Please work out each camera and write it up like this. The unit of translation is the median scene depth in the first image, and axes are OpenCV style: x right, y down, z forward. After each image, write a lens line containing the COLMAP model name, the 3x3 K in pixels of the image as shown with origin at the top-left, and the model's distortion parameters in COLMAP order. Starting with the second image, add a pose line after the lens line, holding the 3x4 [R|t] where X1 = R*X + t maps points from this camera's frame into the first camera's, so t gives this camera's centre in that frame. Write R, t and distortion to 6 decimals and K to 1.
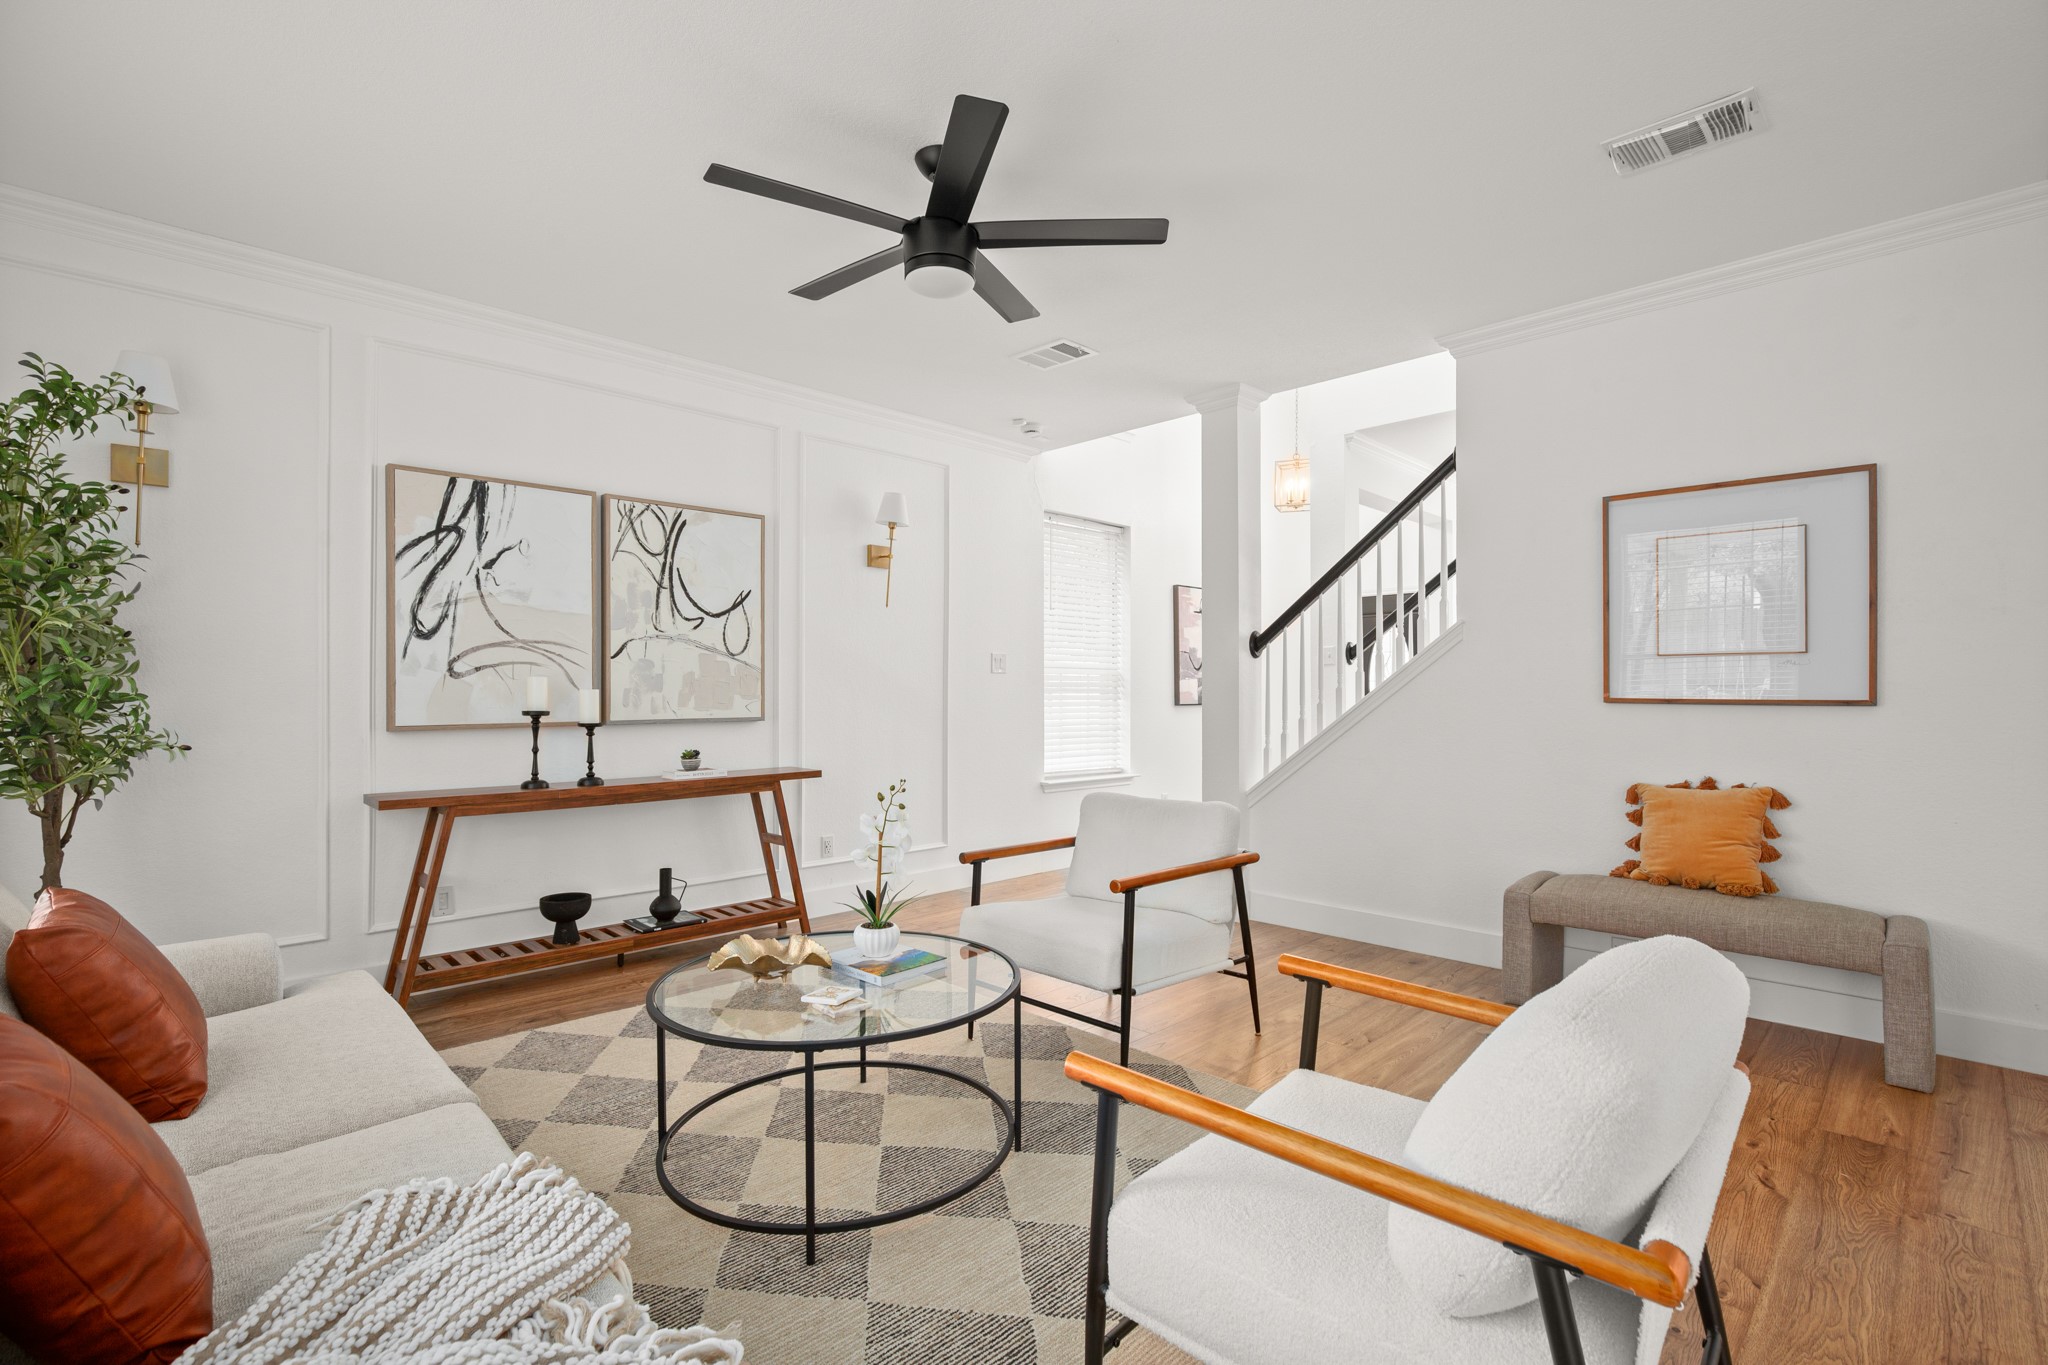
lens RADIAL K [[943.9, 0, 1021.6], [0, 943.9, 685.5], [0, 0, 1]] dist [-0.002169, 0.000157]
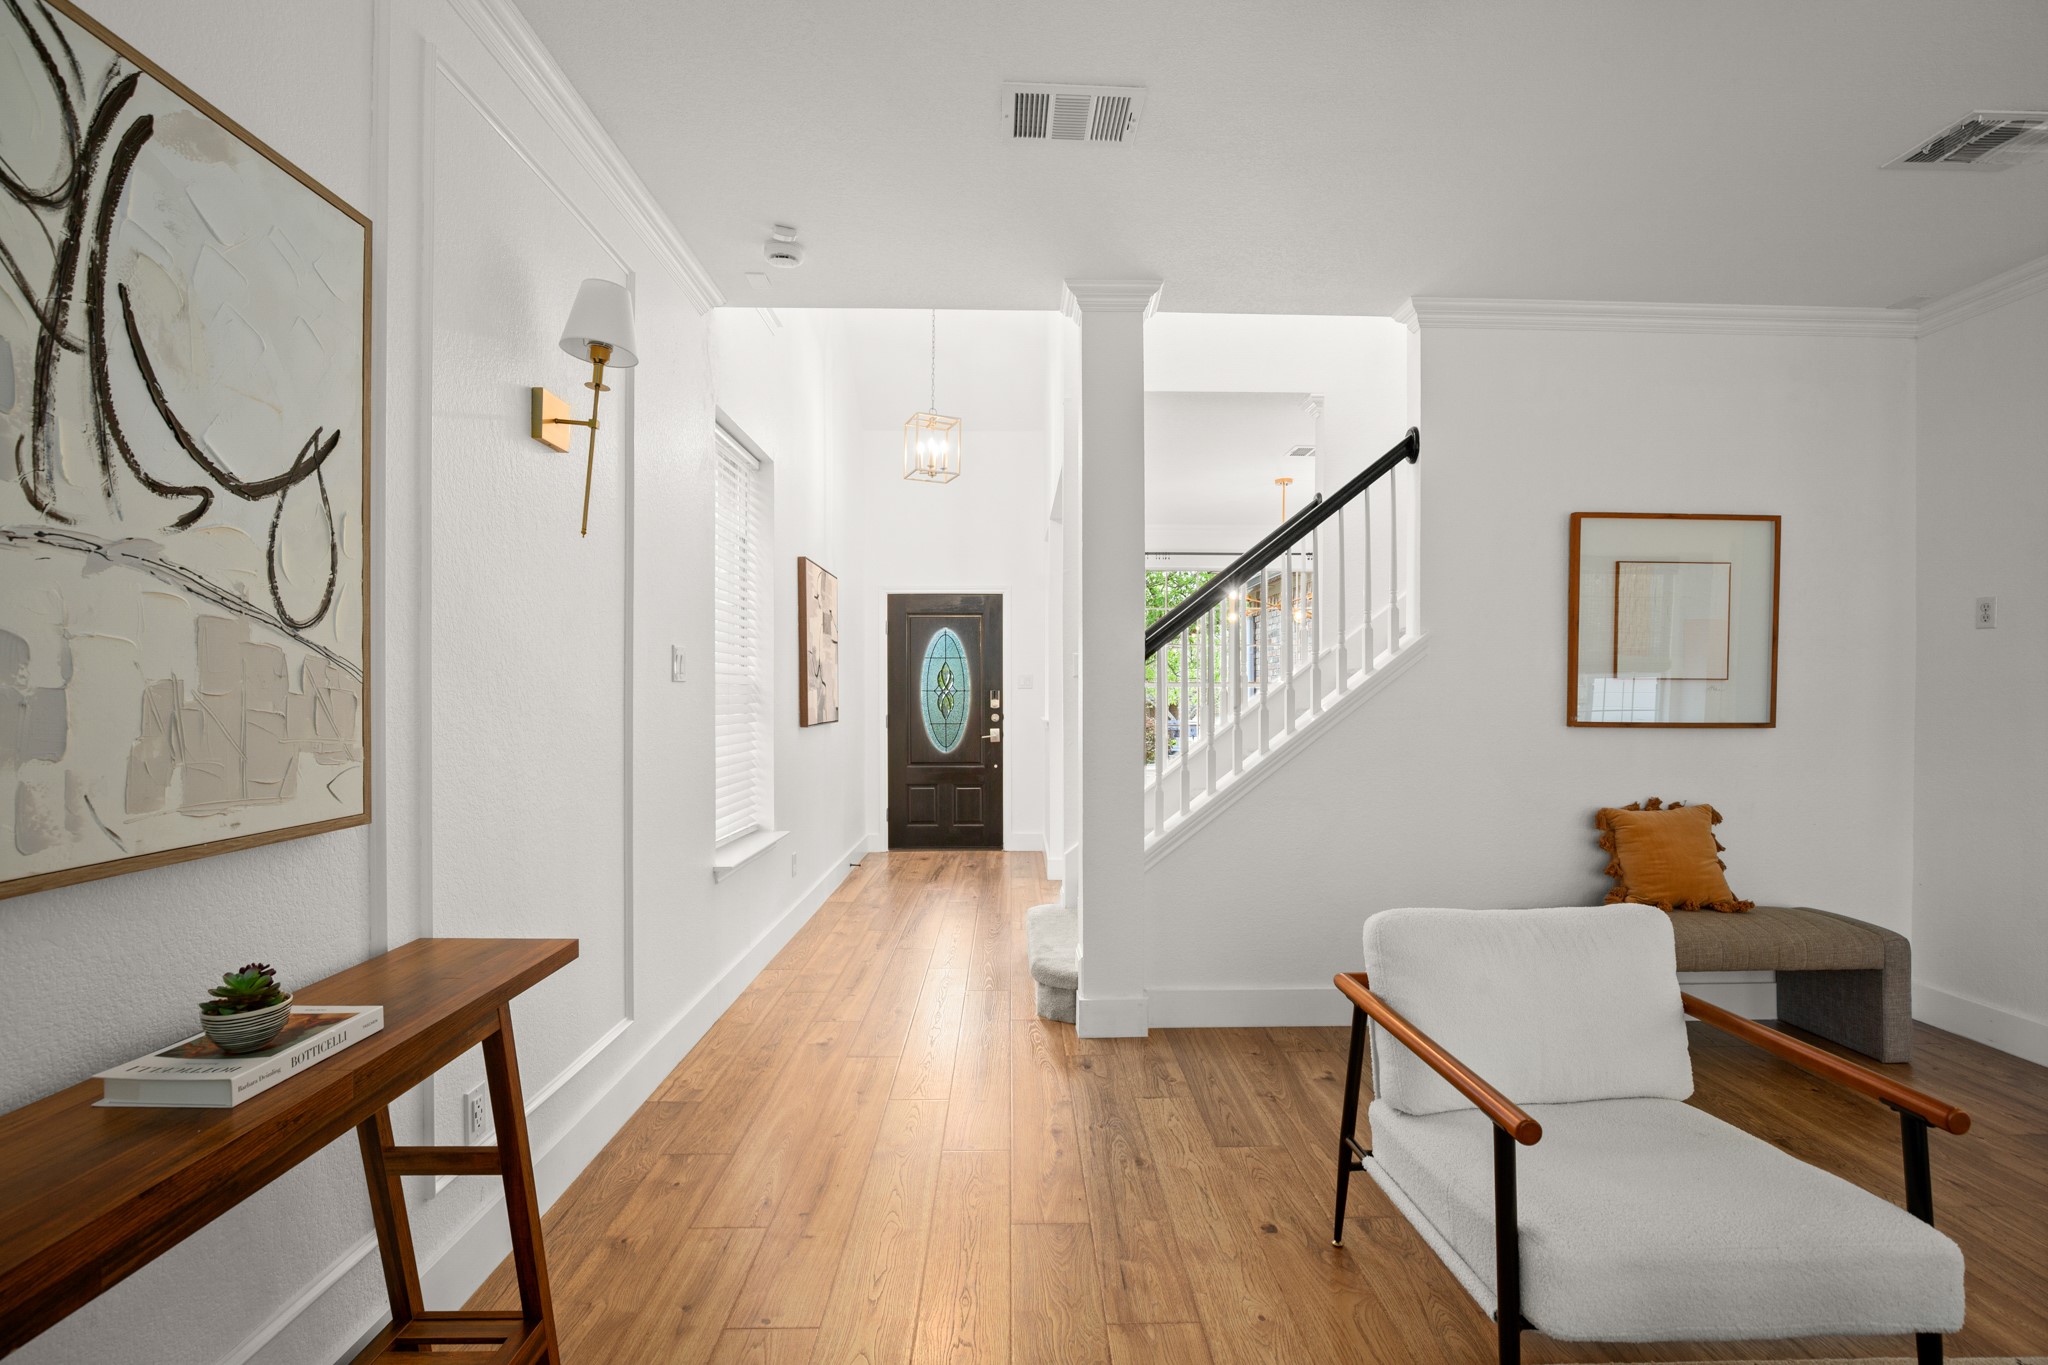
lens RADIAL K [[943.9, 0, 1035.4], [0, 943.9, 693.8], [0, 0, 1]] dist [-0.002169, 0.000157]
pose [[0.672144, 0.000684, 0.740420, -0.390860], [-0.006599, 0.999965, 0.005067, -0.013835], [-0.740391, -0.008292, 0.672125, 0.639749]]
